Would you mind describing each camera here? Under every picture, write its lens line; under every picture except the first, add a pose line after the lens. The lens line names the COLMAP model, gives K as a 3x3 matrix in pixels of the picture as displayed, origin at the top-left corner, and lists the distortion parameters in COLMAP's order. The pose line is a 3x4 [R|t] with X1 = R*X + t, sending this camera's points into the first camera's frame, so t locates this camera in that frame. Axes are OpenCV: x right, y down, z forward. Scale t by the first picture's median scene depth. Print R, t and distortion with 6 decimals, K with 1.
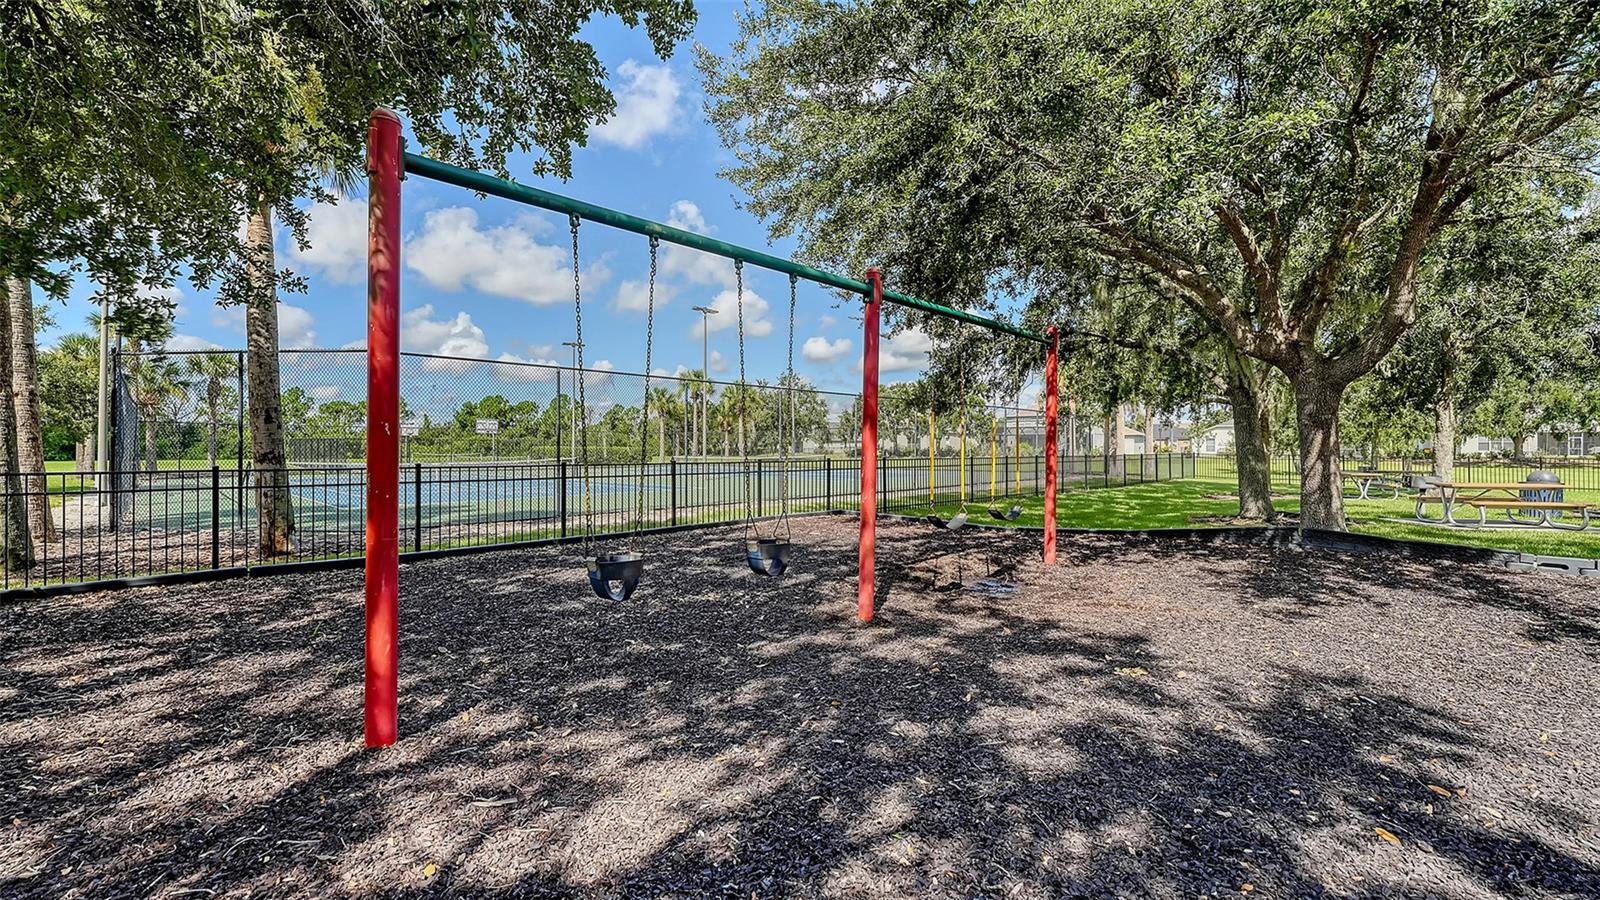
lens RADIAL K [[645.8, 0, 801.1], [0, 645.8, 449.0], [0, 0, 1]] dist [-0.000857, -0.000112]
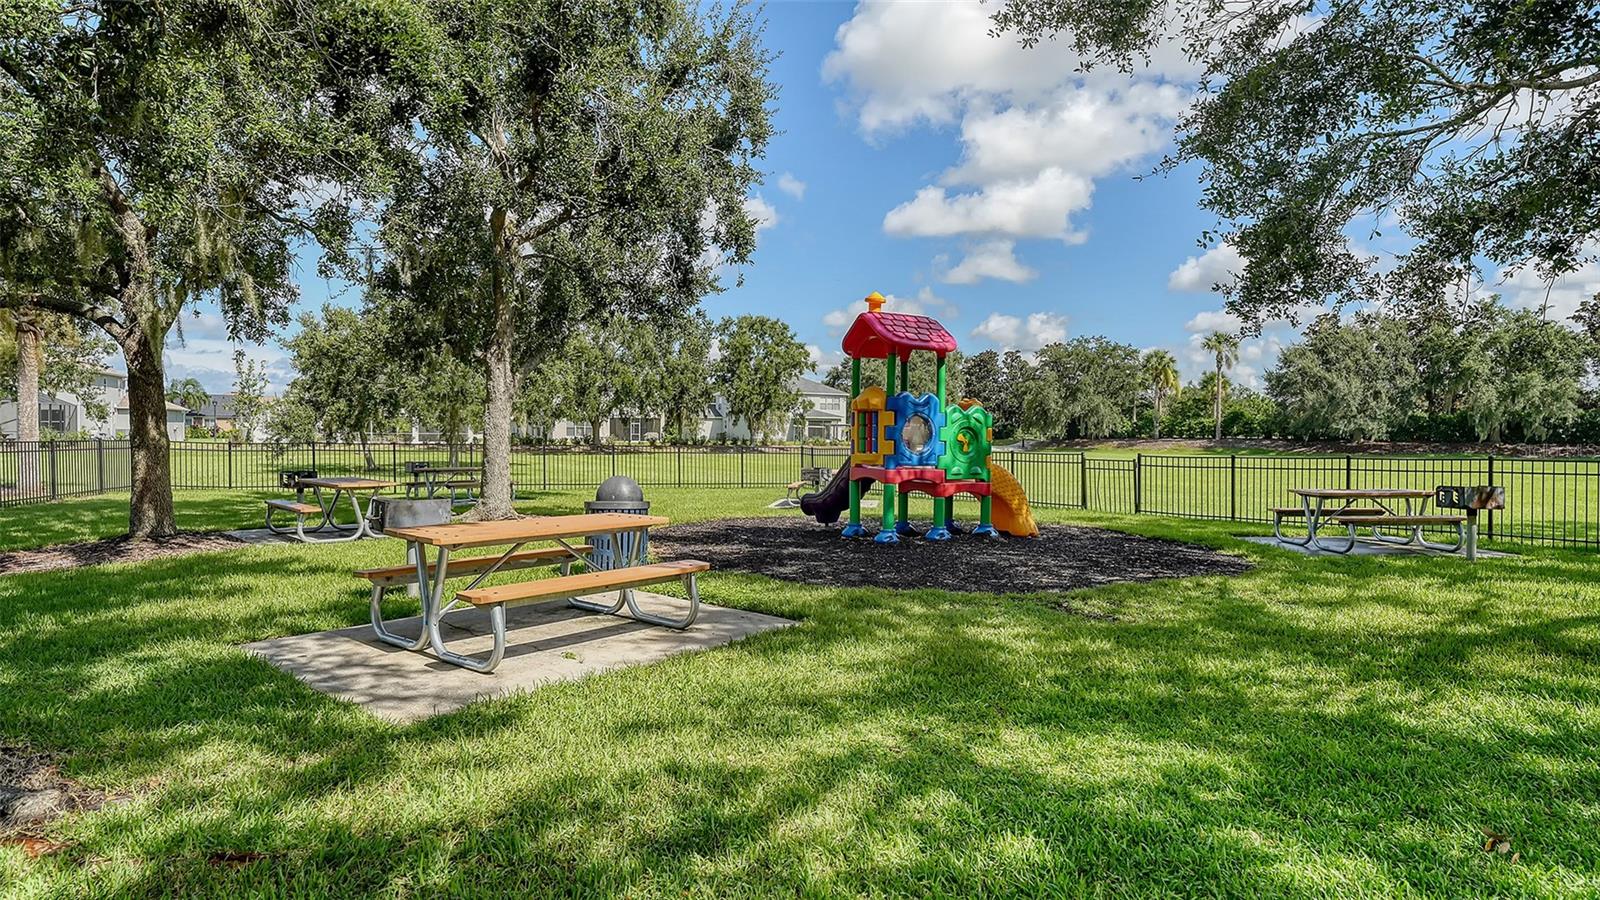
lens RADIAL K [[860.1, 0, 798.8], [0, 860.1, 448.8], [0, 0, 1]] dist [0.002789, 0.000280]
pose [[0.481768, -0.007461, 0.876267, 0.188961], [-0.010116, 0.999850, 0.014075, 0.000501], [-0.876240, -0.015645, 0.481620, 0.166032]]
